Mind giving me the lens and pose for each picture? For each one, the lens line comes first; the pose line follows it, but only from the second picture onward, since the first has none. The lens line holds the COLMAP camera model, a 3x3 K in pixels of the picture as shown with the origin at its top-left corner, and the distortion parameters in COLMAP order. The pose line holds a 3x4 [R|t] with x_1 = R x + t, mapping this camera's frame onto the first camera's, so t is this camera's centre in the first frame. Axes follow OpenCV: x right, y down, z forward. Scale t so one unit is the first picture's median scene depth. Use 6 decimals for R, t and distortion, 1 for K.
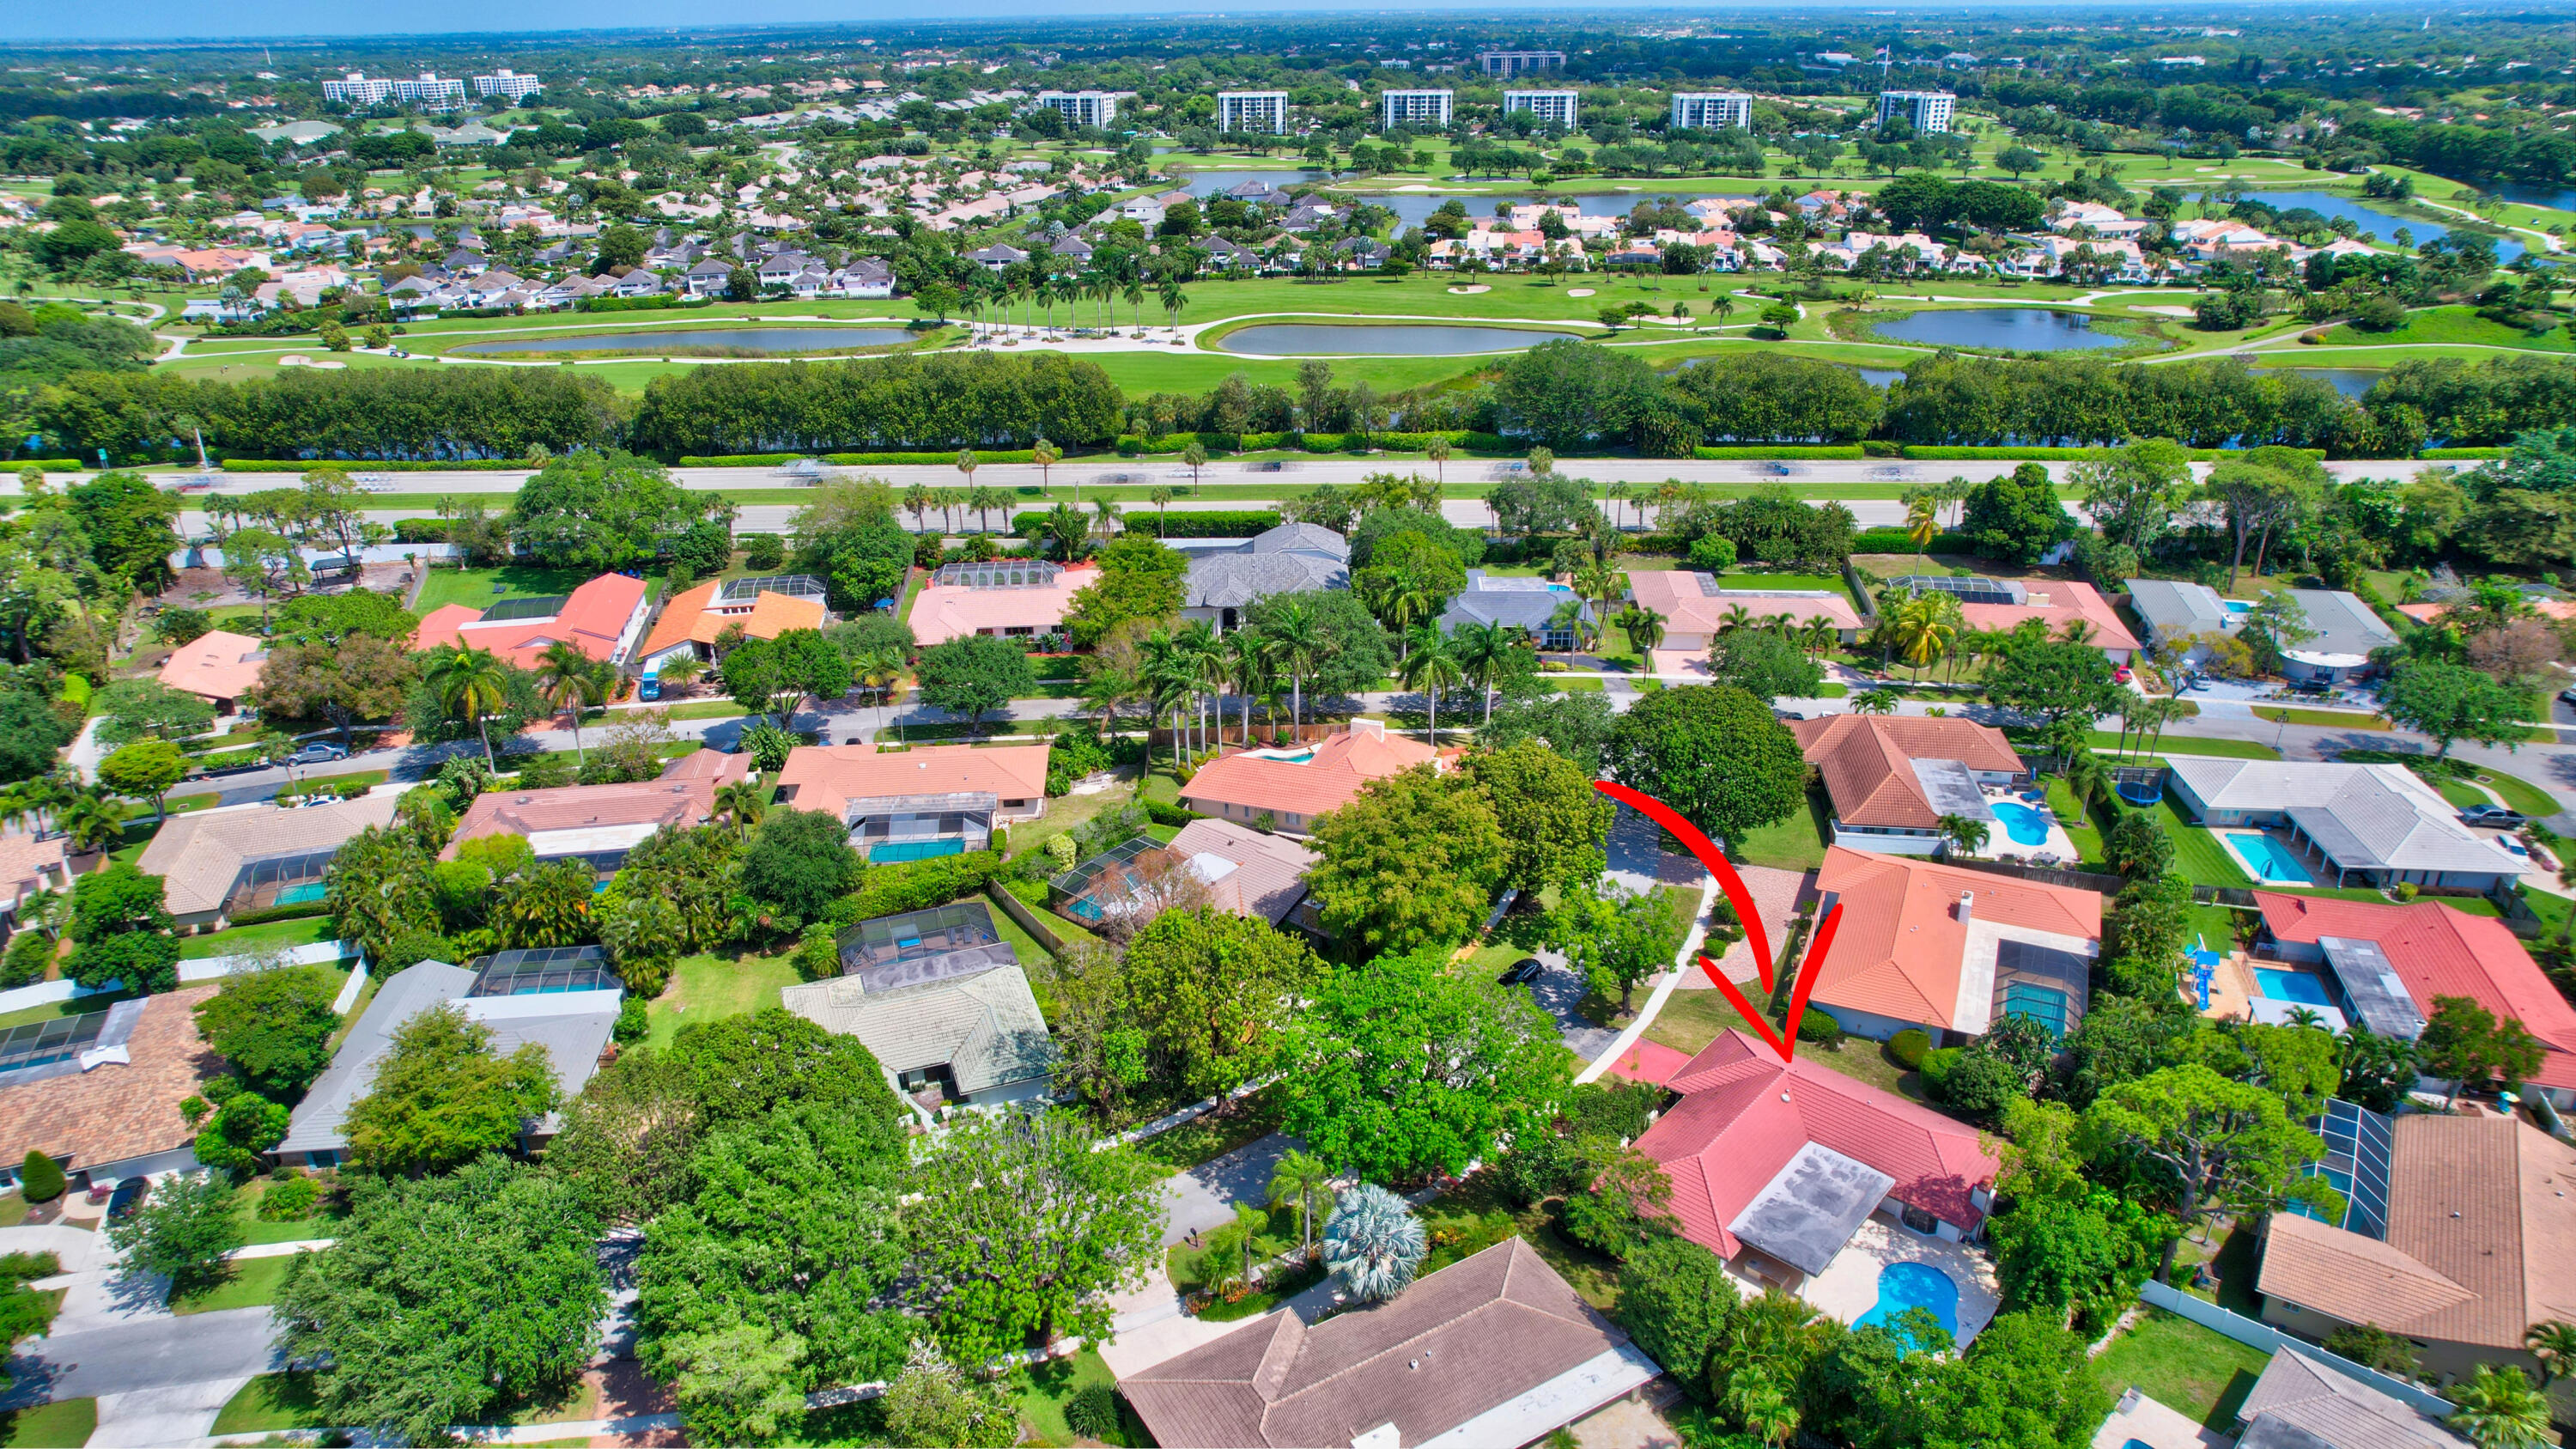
lens RADIAL K [[1609.2, 0, 1288.0], [0, 1609.2, 724.5], [0, 0, 1]] dist [-0.100950, 0.075461]
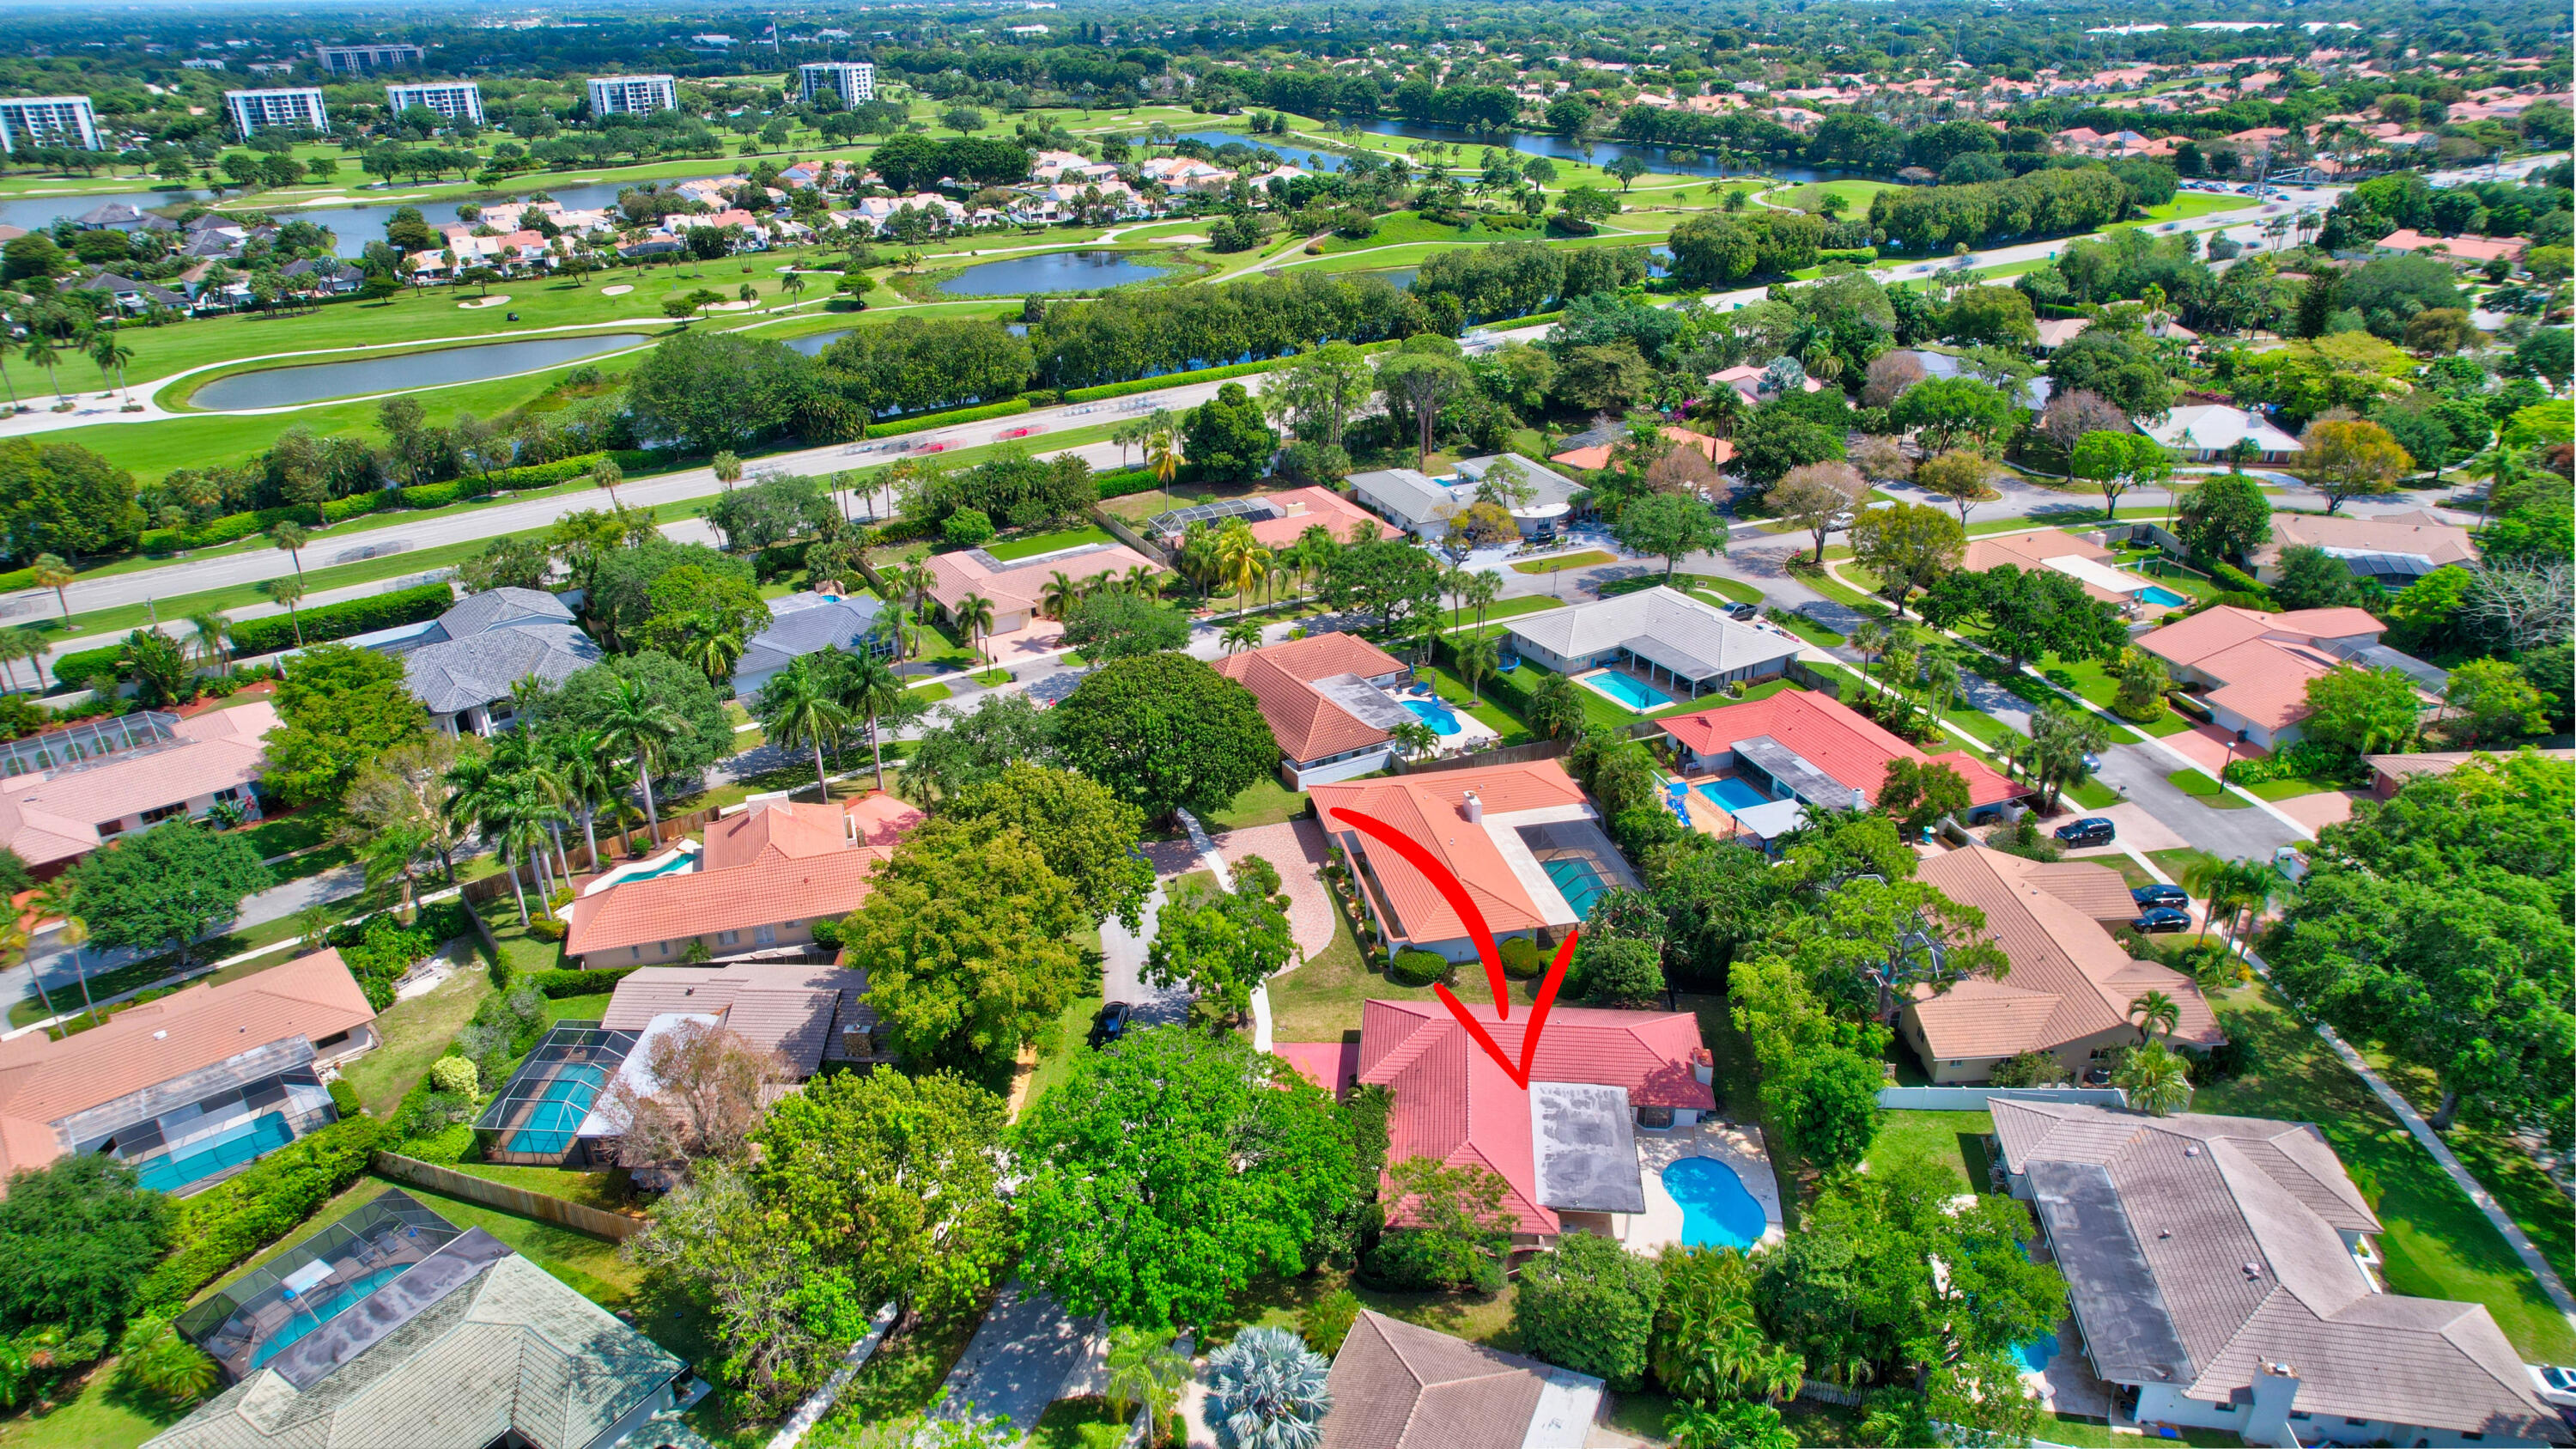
lens RADIAL K [[1609.2, 0, 1288.0], [0, 1609.2, 724.5], [0, 0, 1]] dist [-0.100950, 0.075461]
pose [[0.800993, -0.248472, 0.544675, -0.095911], [0.243614, 0.966350, 0.082578, -0.022174], [-0.546865, 0.066546, 0.834572, 0.099184]]
